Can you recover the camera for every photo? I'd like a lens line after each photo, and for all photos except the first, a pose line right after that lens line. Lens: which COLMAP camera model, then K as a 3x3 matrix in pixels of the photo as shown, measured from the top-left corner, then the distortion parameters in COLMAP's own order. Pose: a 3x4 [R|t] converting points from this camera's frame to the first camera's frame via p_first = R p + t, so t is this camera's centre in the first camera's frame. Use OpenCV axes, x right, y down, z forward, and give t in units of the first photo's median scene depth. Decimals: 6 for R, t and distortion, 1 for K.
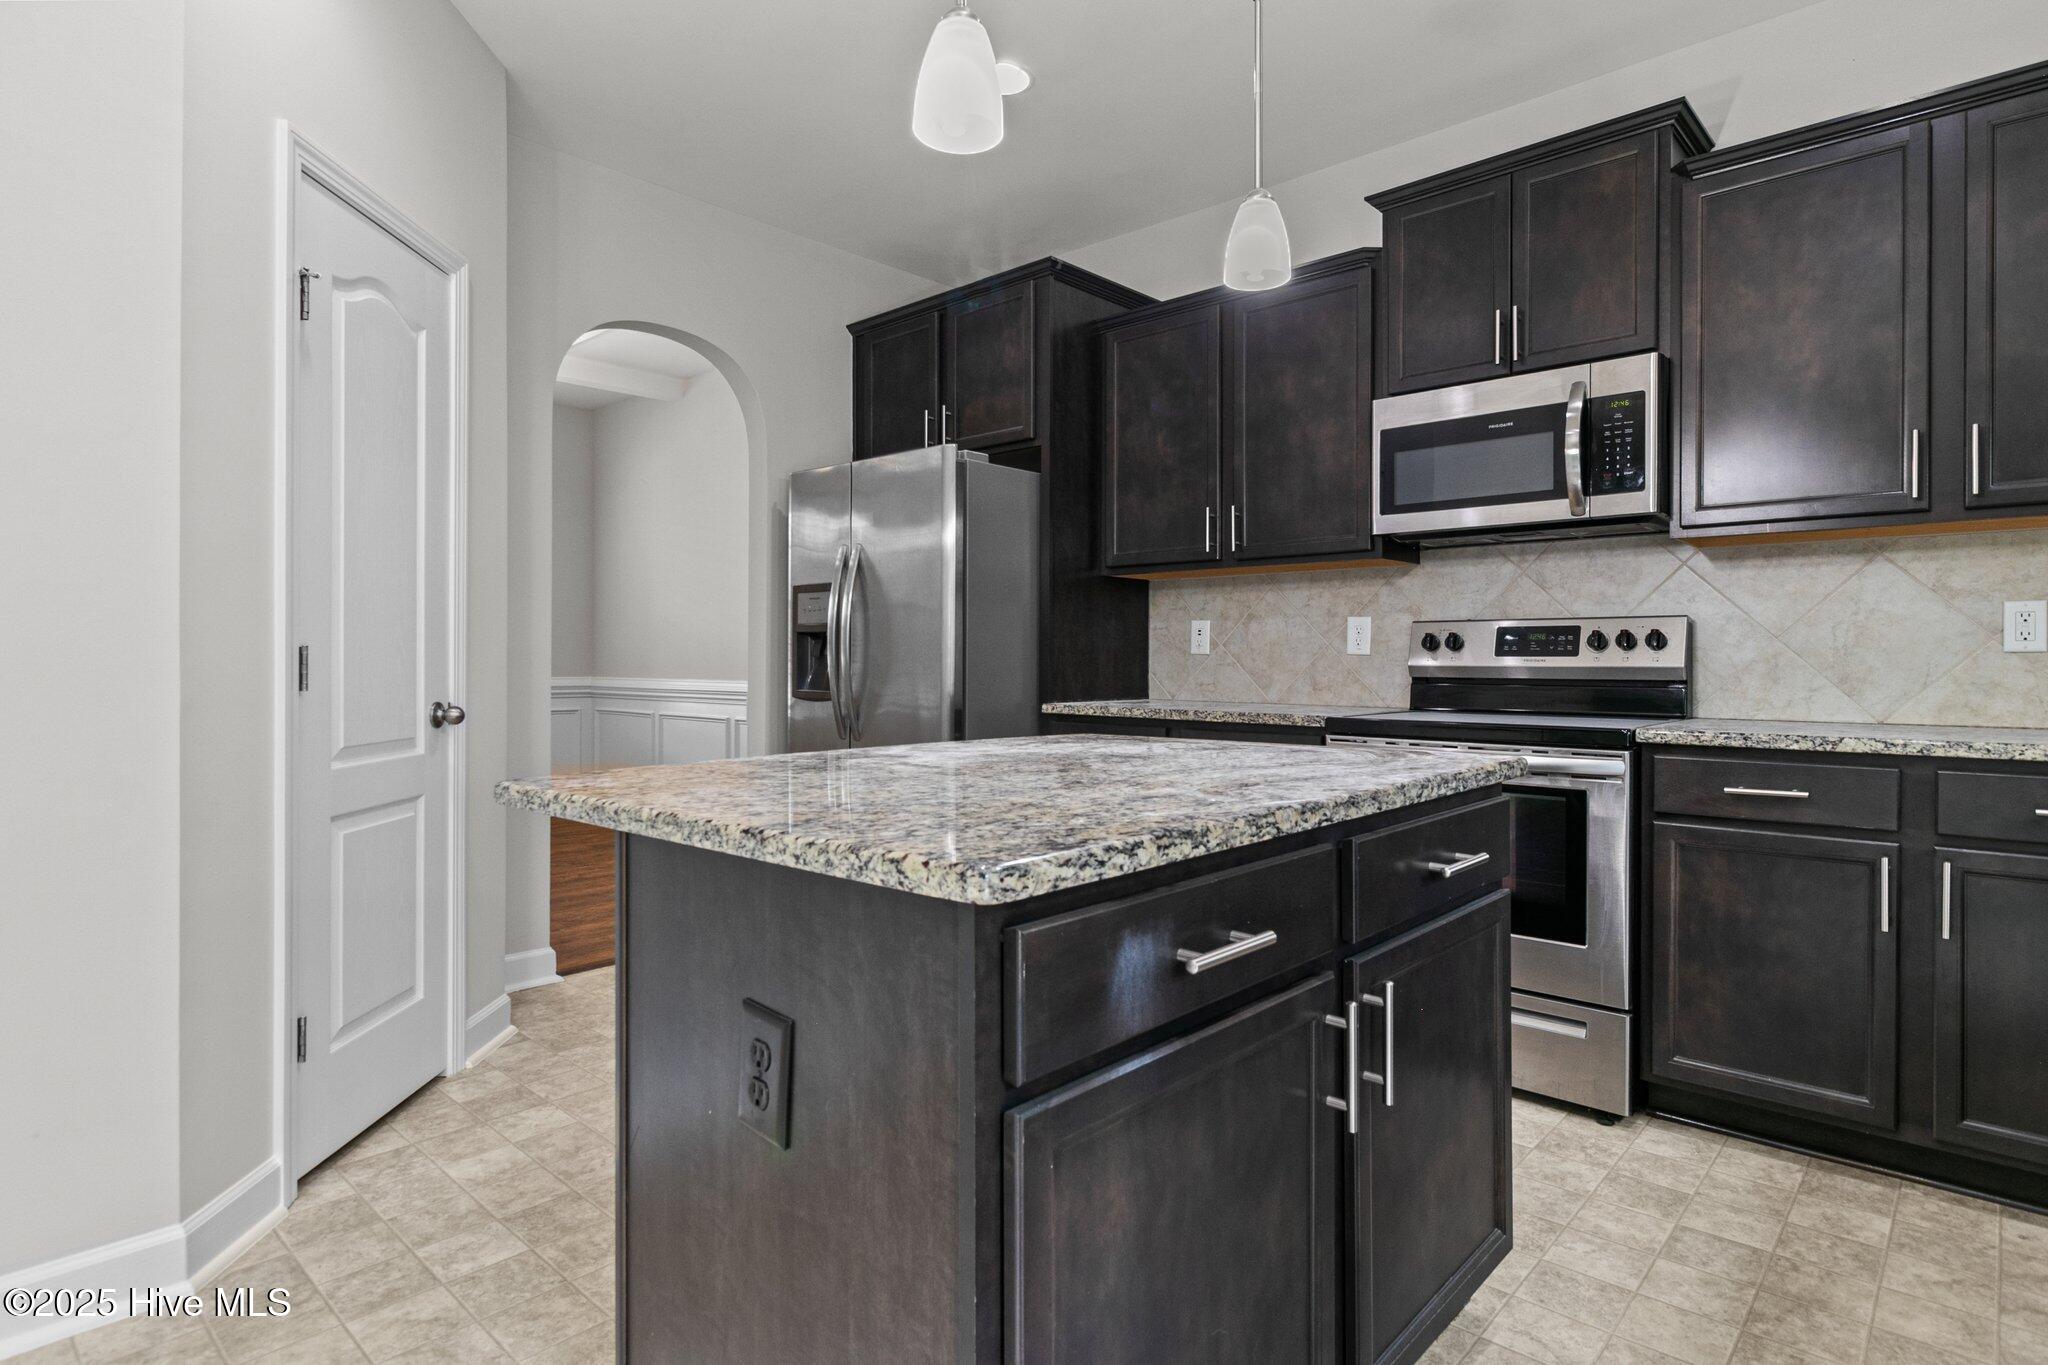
lens RADIAL K [[1078.3, 0, 1010.5], [0, 1078.3, 661.0], [0, 0, 1]] dist [-0.000883, 0.000326]
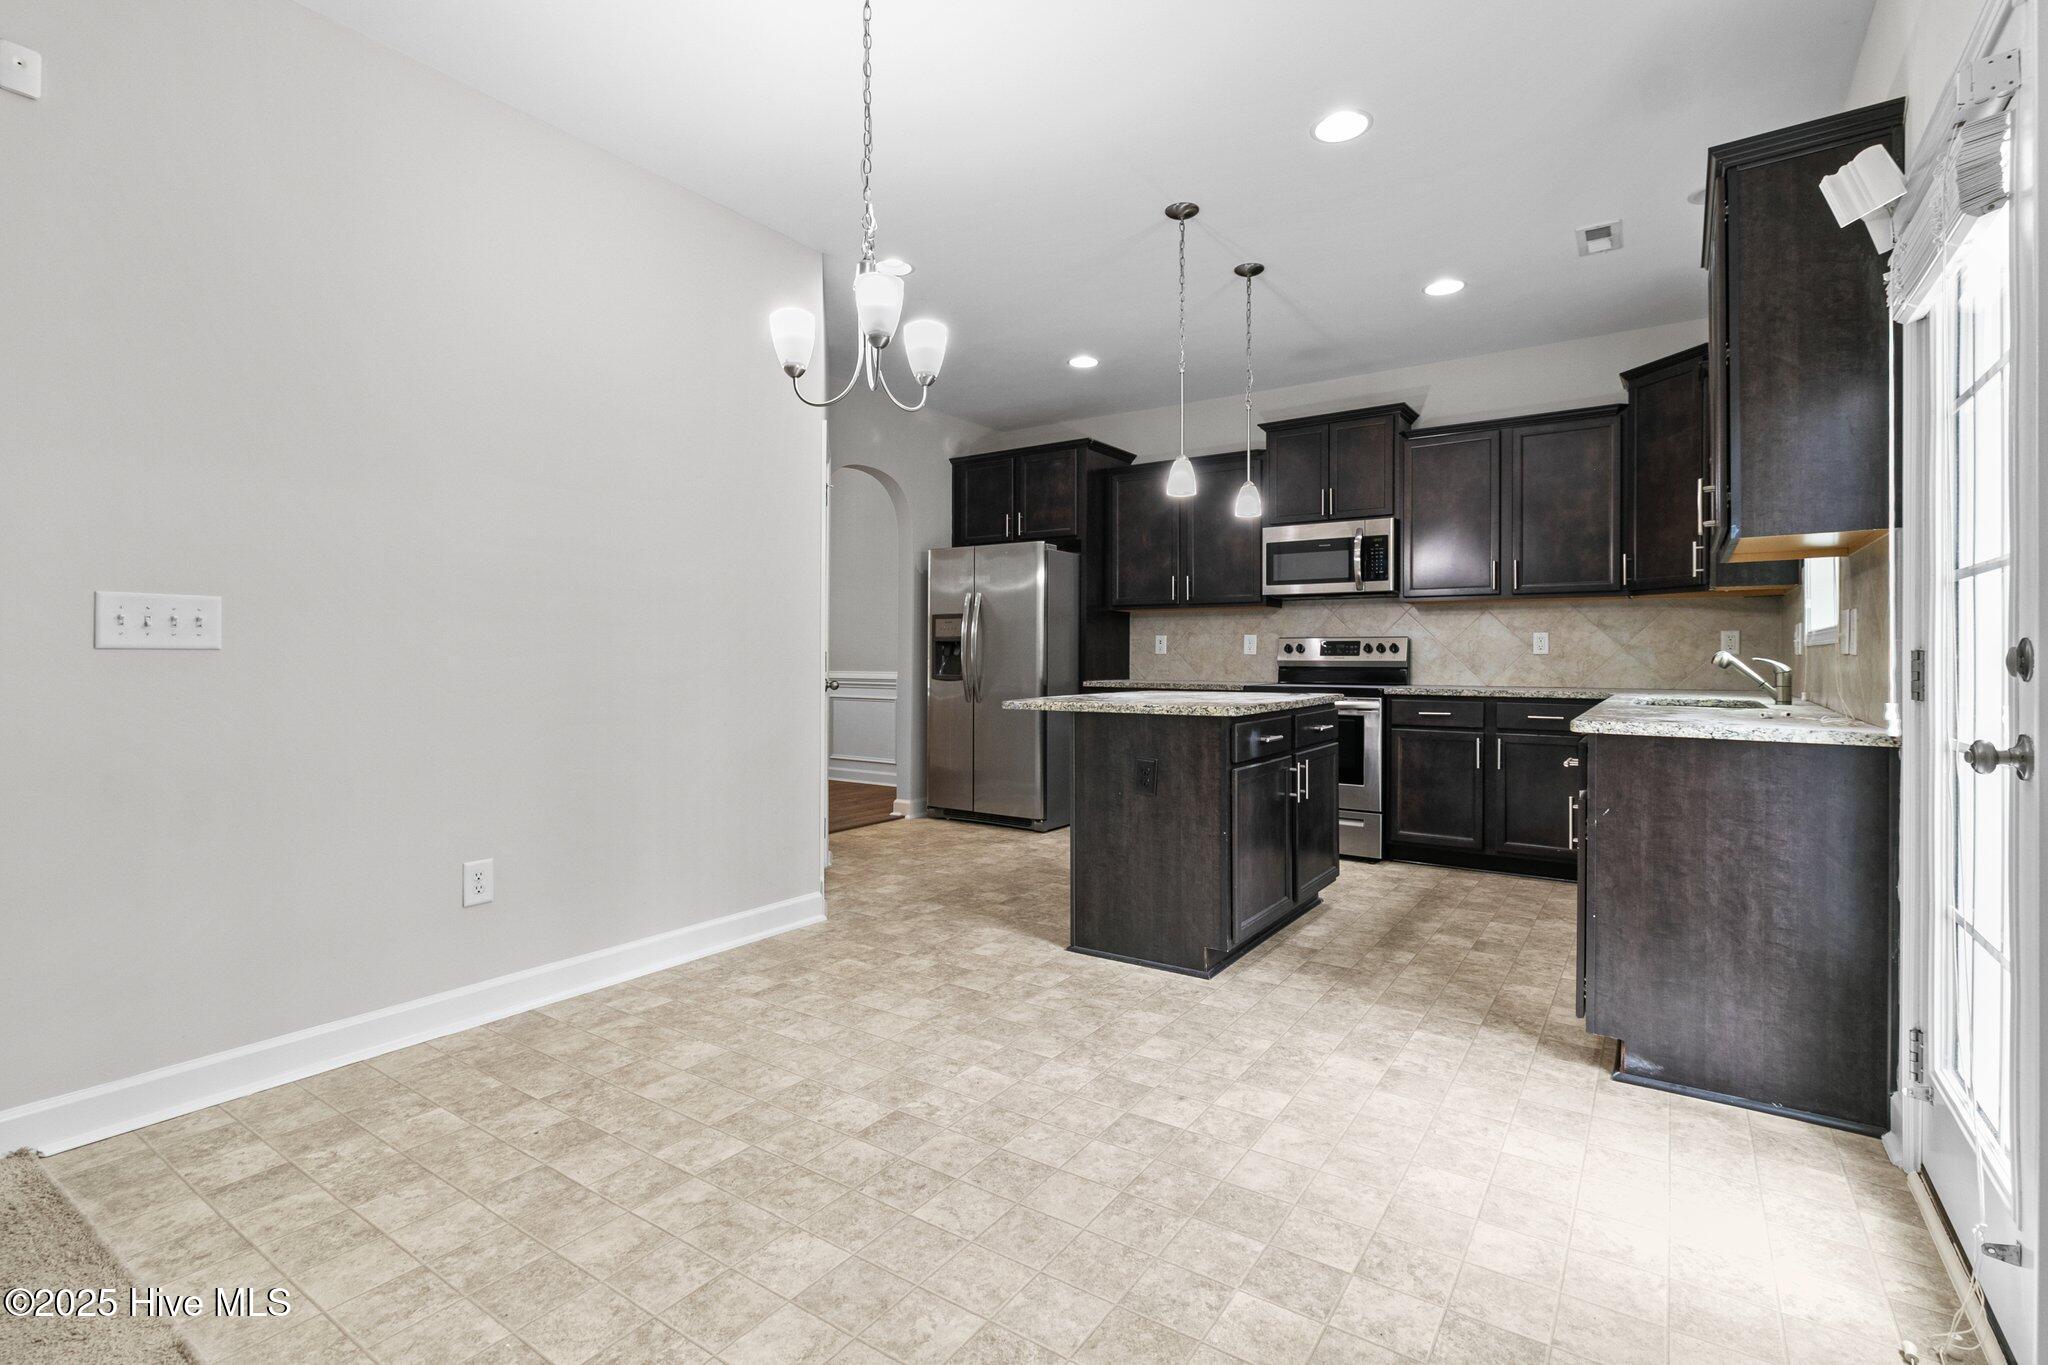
lens RADIAL K [[948.4, 0, 1013.4], [0, 948.4, 651.6], [0, 0, 1]] dist [0.000366, -0.000064]
pose [[0.990036, 0.001099, 0.140812, -0.393281], [-0.000360, 0.999986, -0.005274, -0.002694], [-0.140816, 0.005171, 0.990022, -0.720217]]
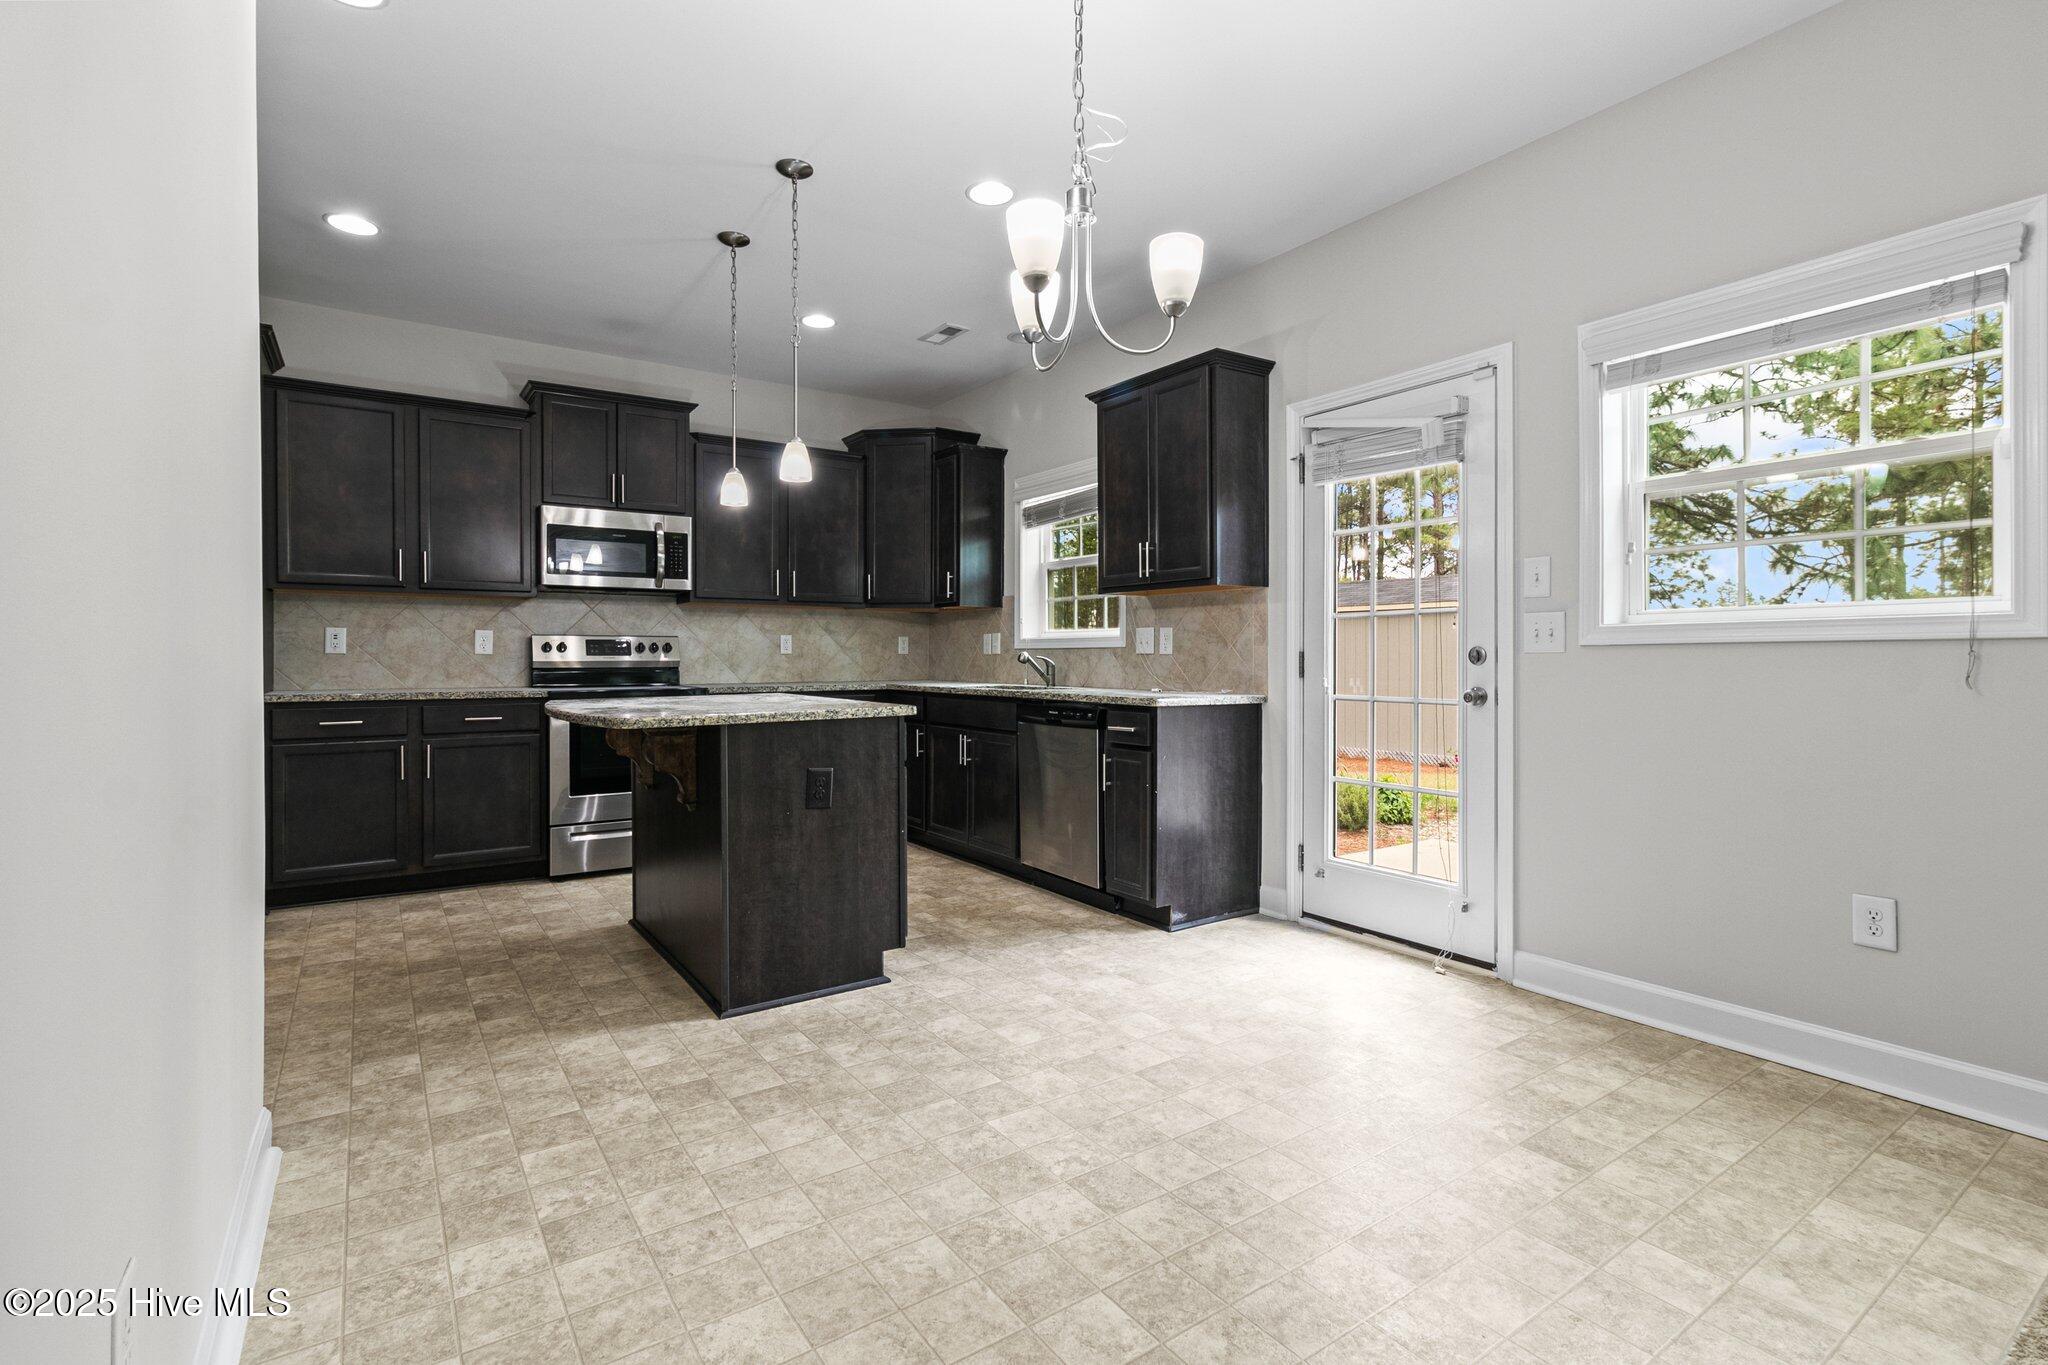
lens RADIAL K [[947.7, 0, 1021.7], [0, 947.7, 663.8], [0, 0, 1]] dist [0.001051, 0.000048]
pose [[0.219122, -0.009369, 0.975652, -1.020926], [0.001083, 0.999956, 0.009359, -0.005071], [-0.975697, -0.000994, 0.219123, -0.070855]]
